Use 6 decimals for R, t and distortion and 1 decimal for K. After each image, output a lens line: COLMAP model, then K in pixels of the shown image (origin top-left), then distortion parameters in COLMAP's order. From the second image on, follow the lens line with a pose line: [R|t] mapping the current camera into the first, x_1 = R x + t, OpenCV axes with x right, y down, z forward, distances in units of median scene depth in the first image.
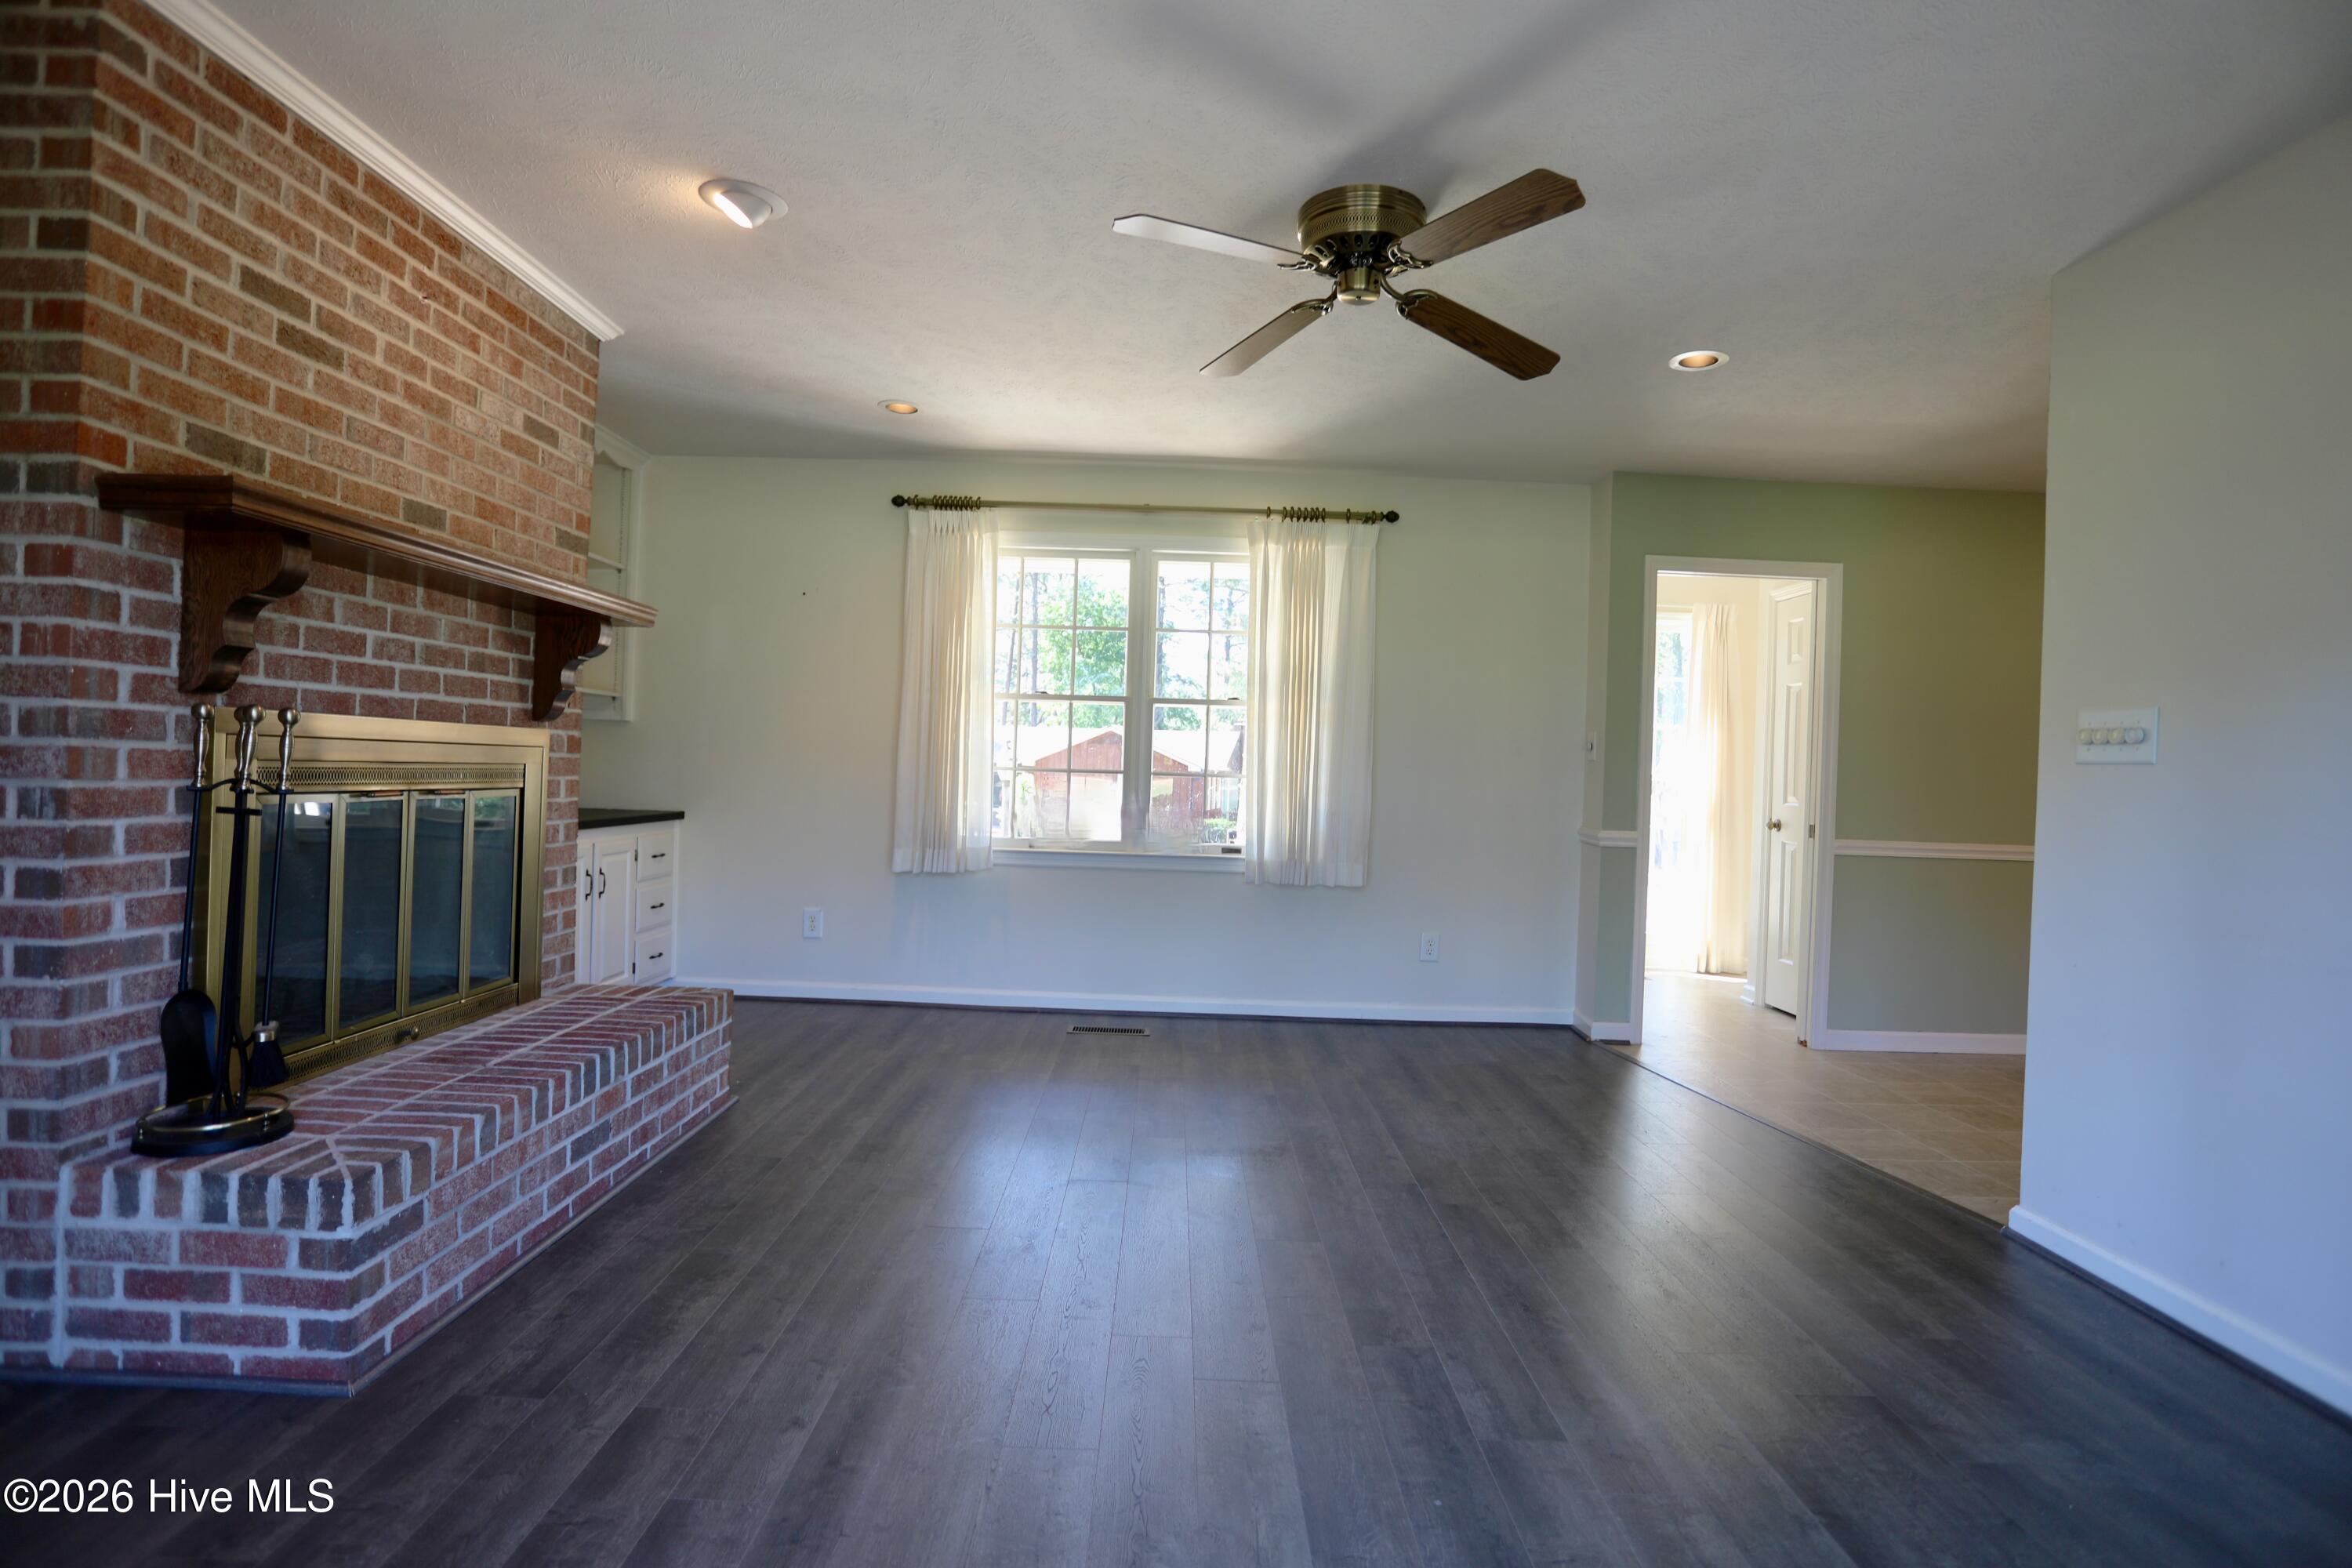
lens RADIAL K [[1102.5, 0, 1187.0], [0, 1102.5, 776.8], [0, 0, 1]] dist [-0.064560, 0.025230]
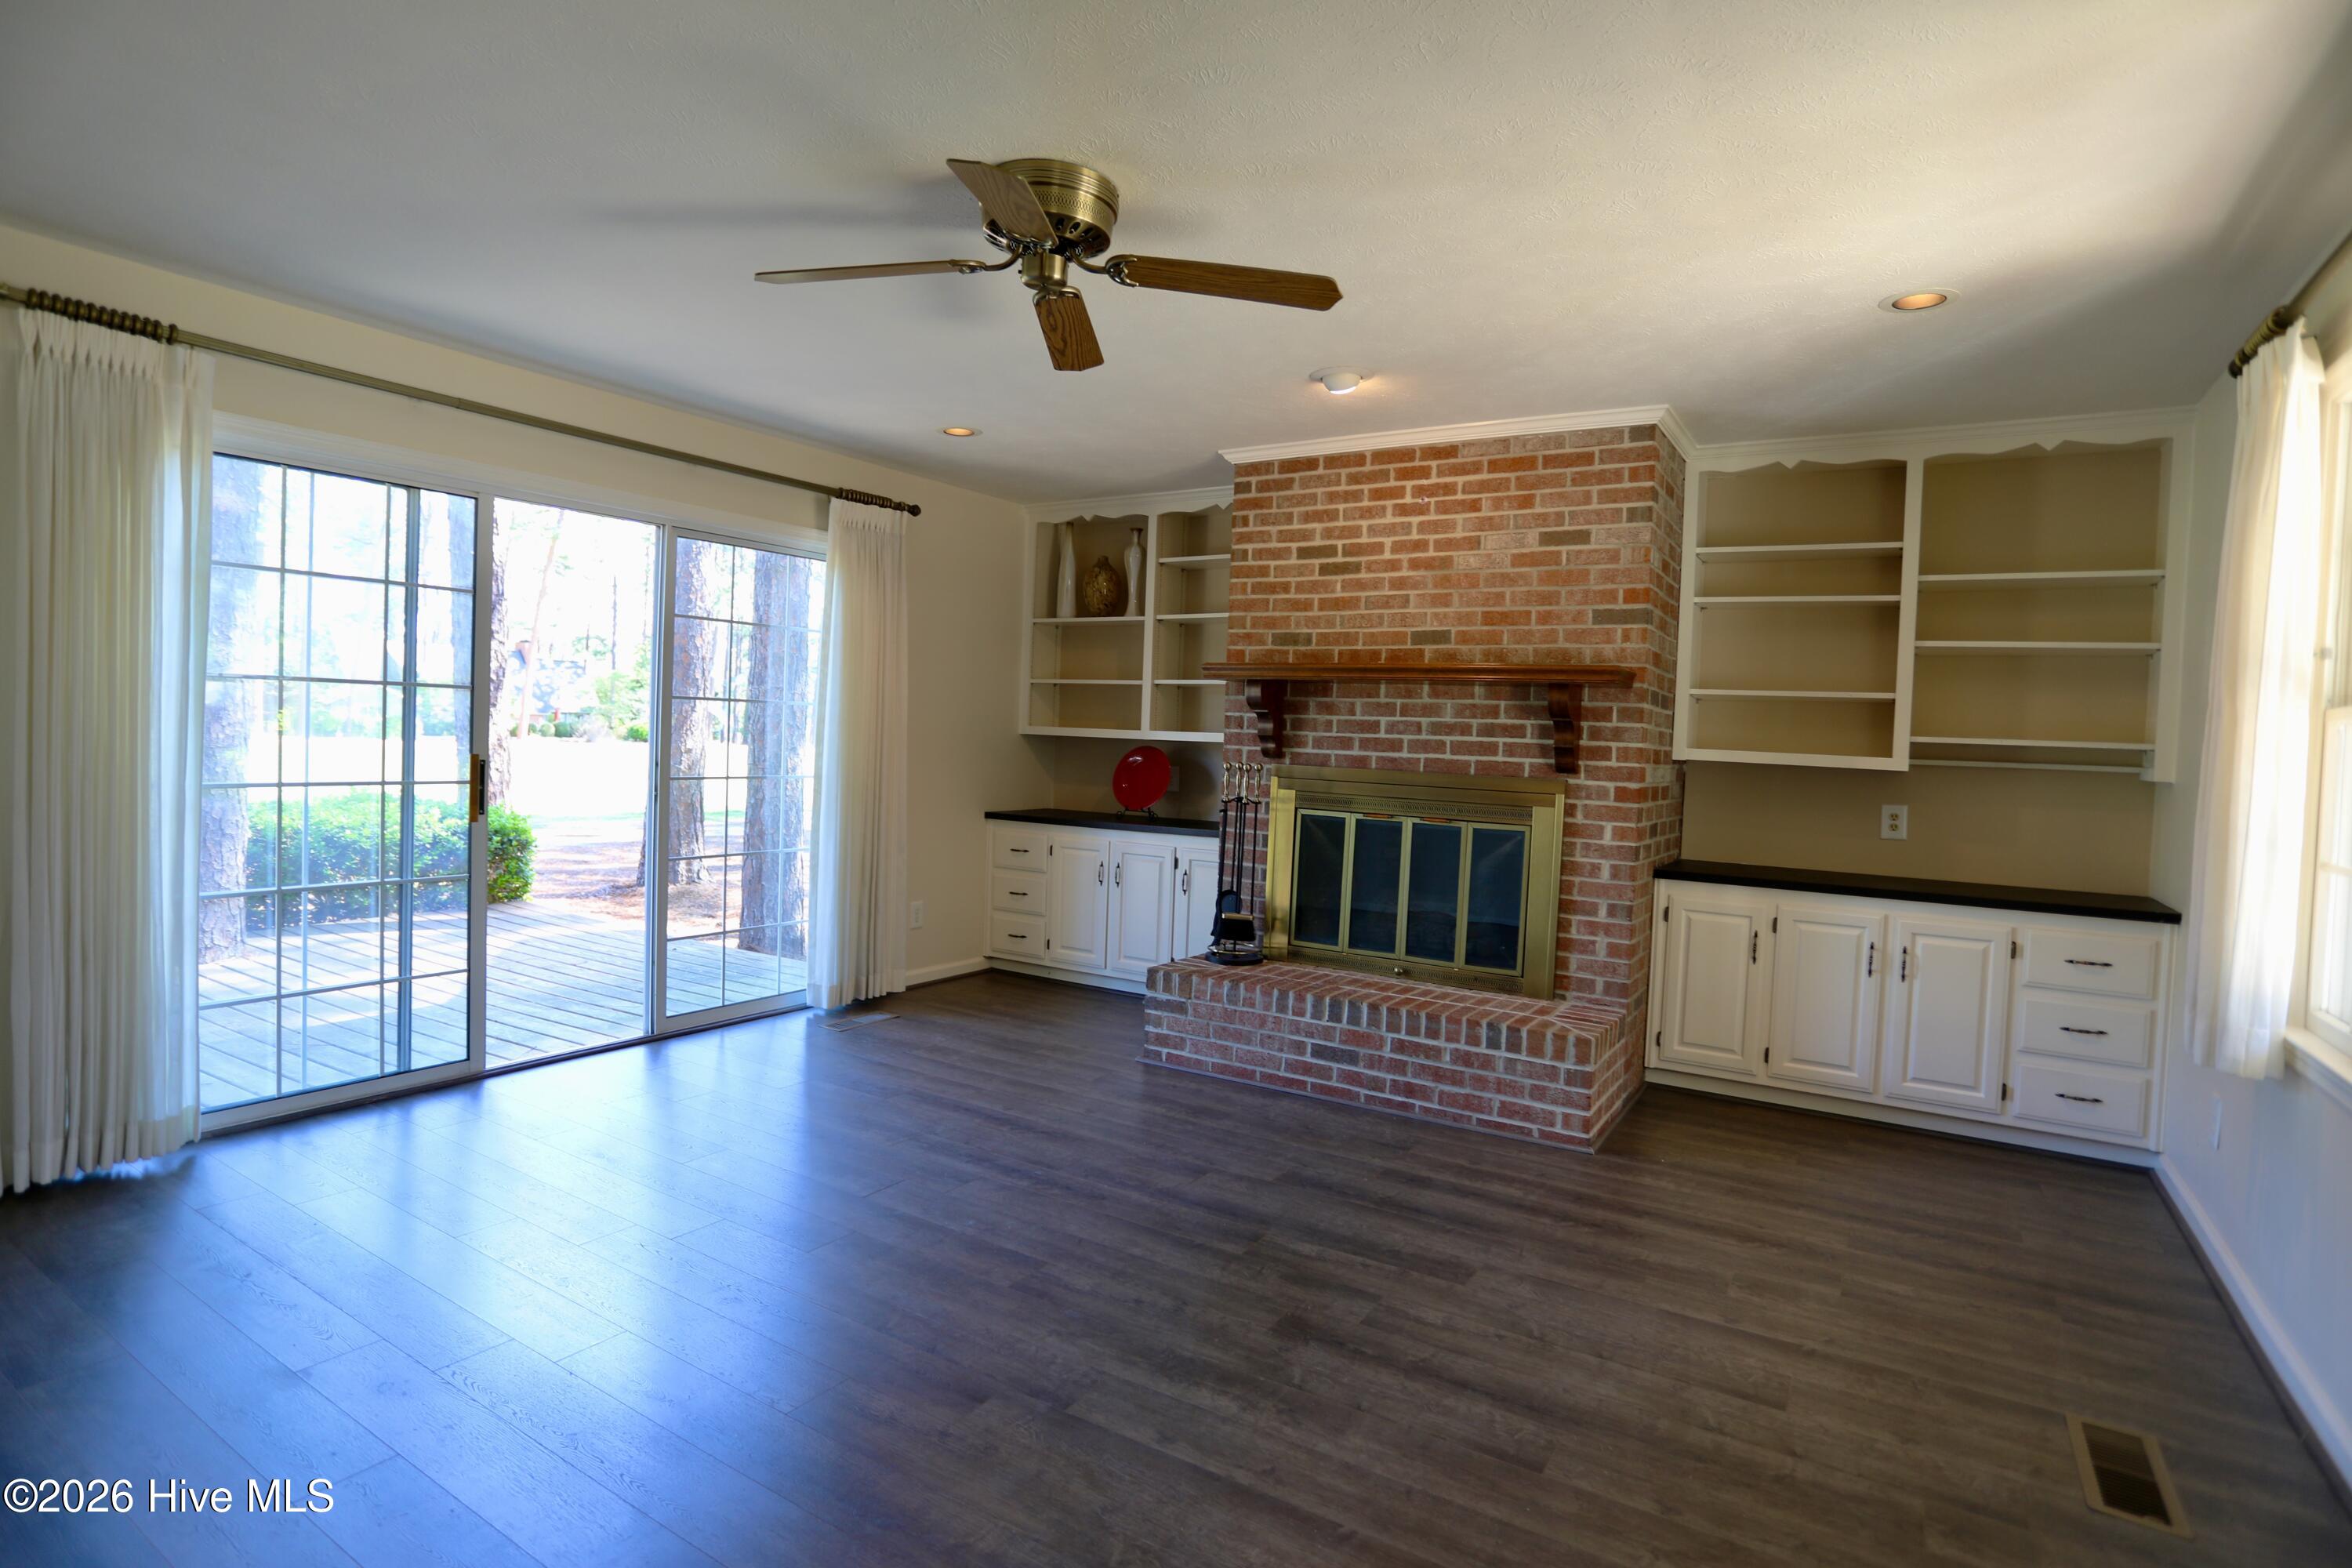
lens RADIAL K [[1210.7, 0, 1197.4], [0, 1210.7, 774.6], [0, 0, 1]] dist [-0.085203, 0.047048]
pose [[-0.524252, -0.023487, -0.851239, 0.964338], [-0.061605, 0.998046, 0.010403, -0.048629], [0.849332, 0.057894, -0.524675, 1.706886]]
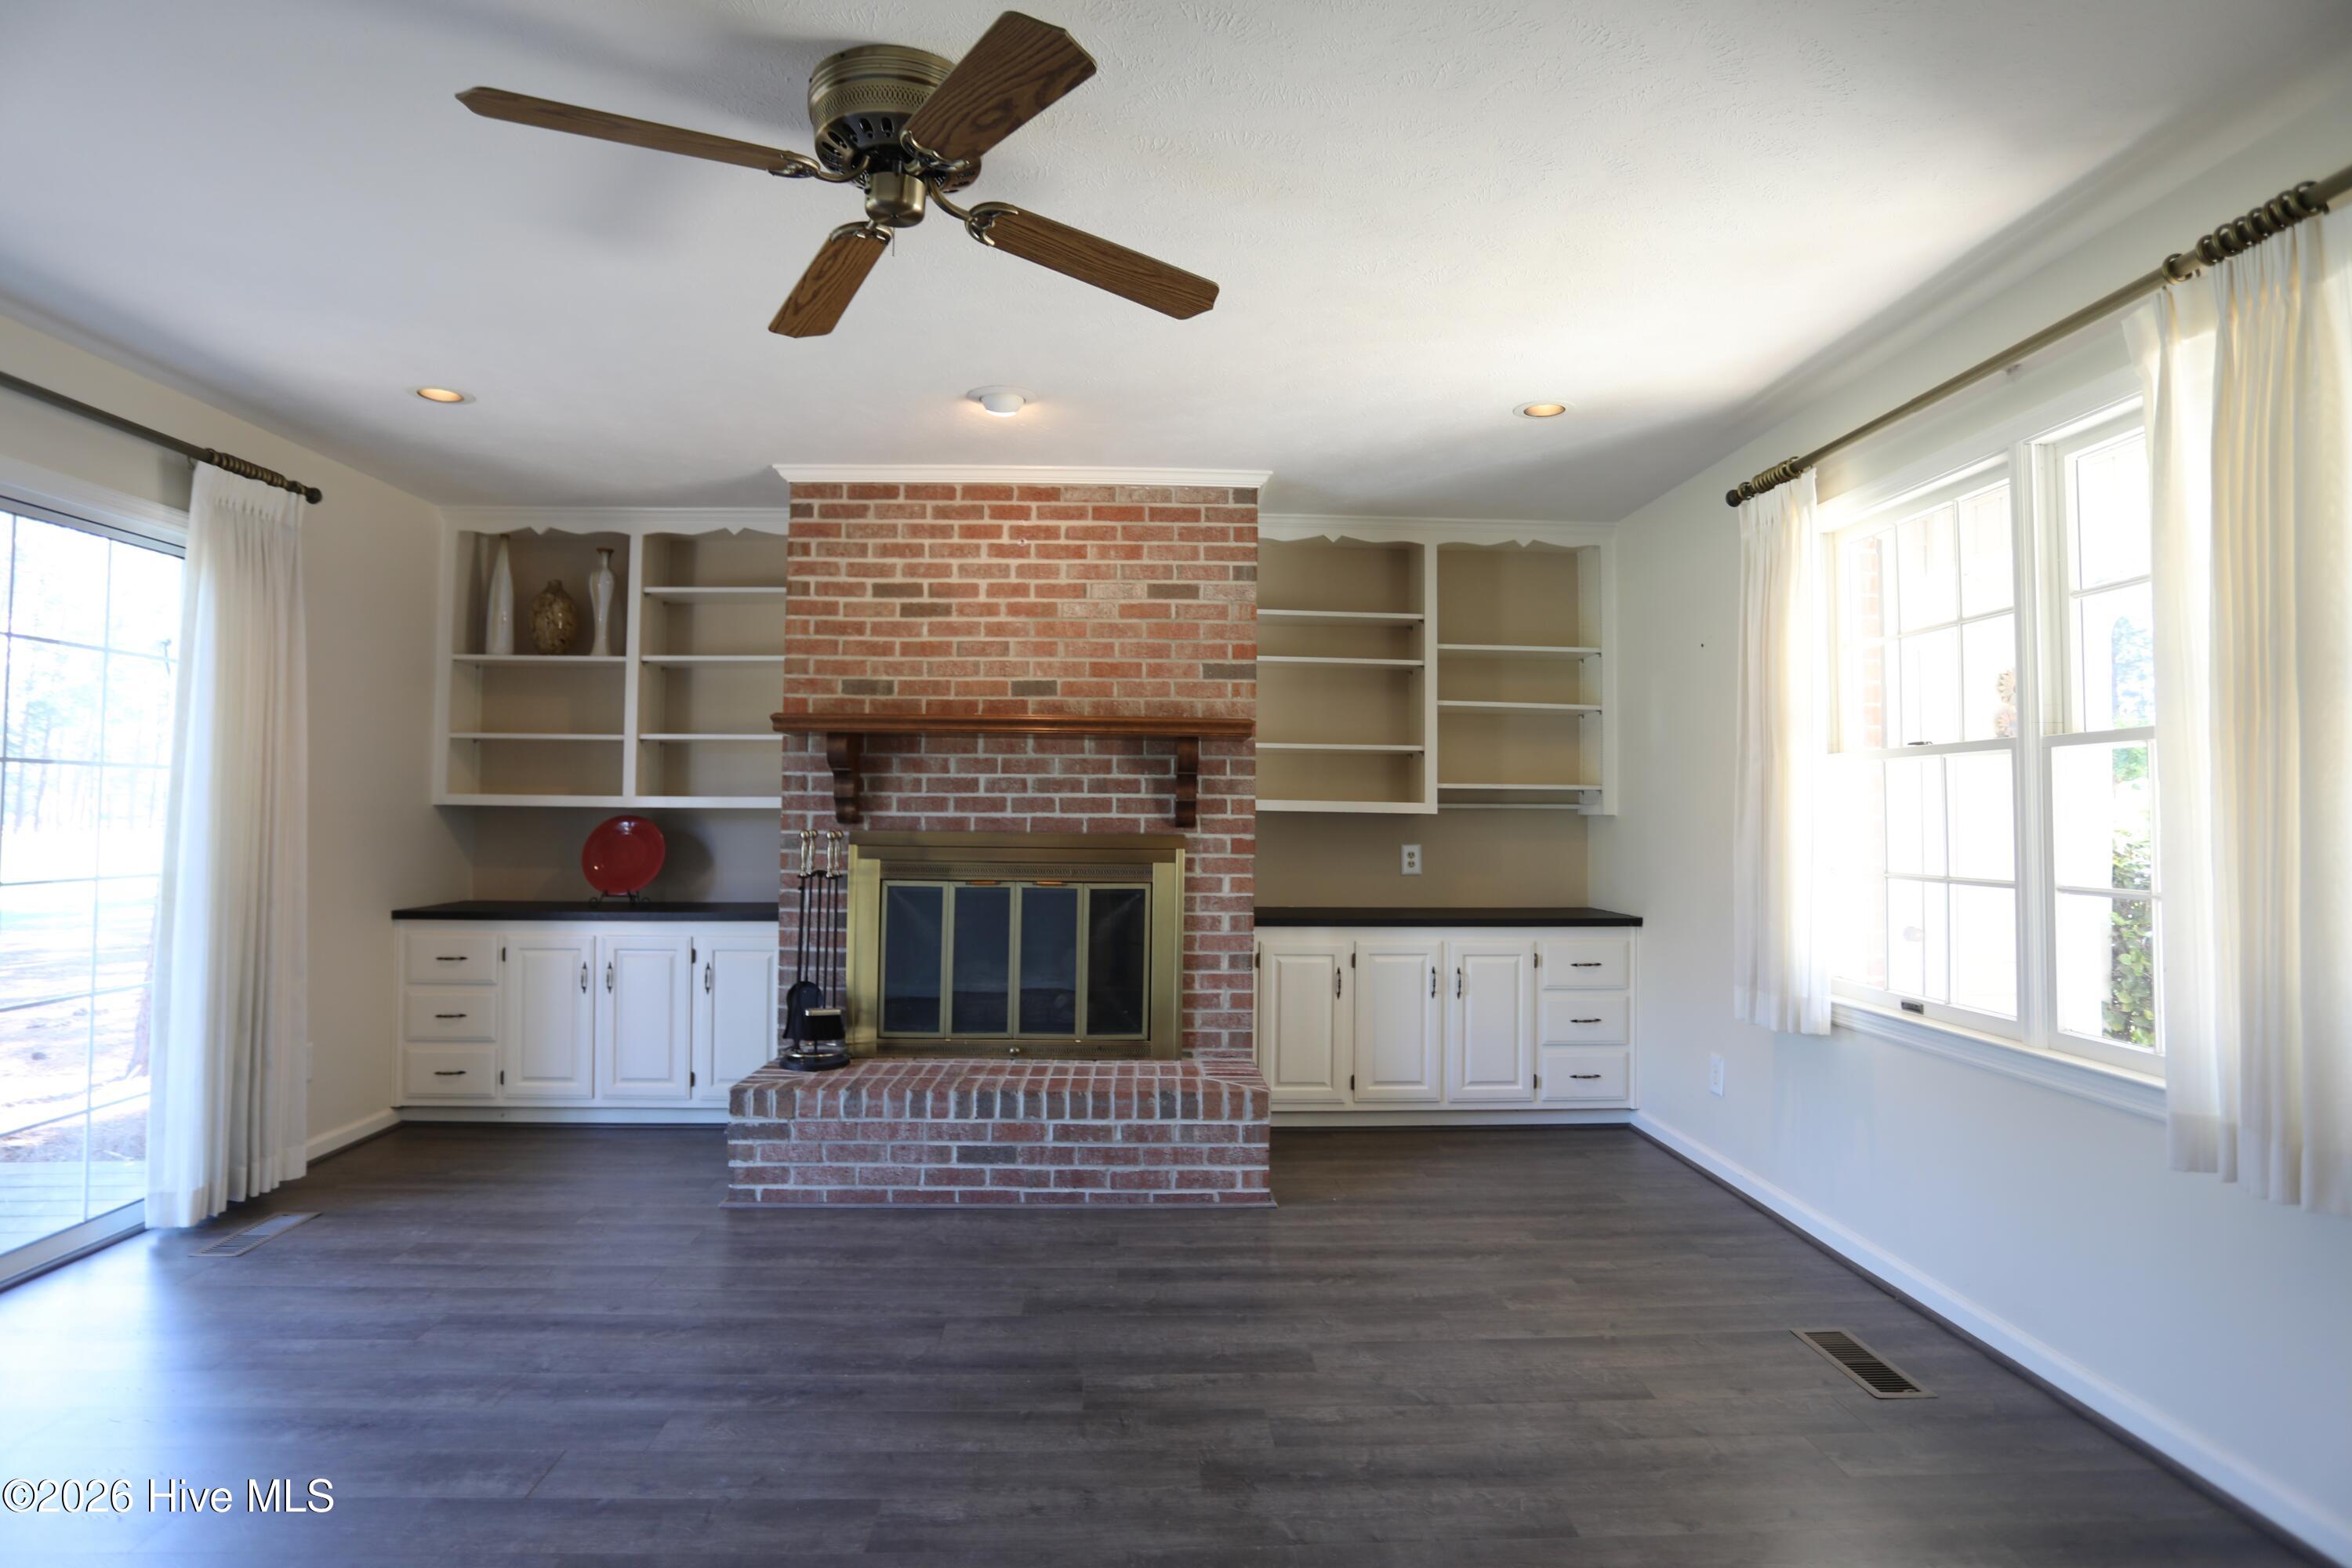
lens RADIAL K [[1210.7, 0, 1197.4], [0, 1210.7, 774.6], [0, 0, 1]] dist [-0.085203, 0.047048]
pose [[0.051555, -0.063269, -0.996664, 0.942133], [-0.014548, 0.997838, -0.064096, -0.030474], [0.998564, 0.017804, 0.050523, 1.191593]]
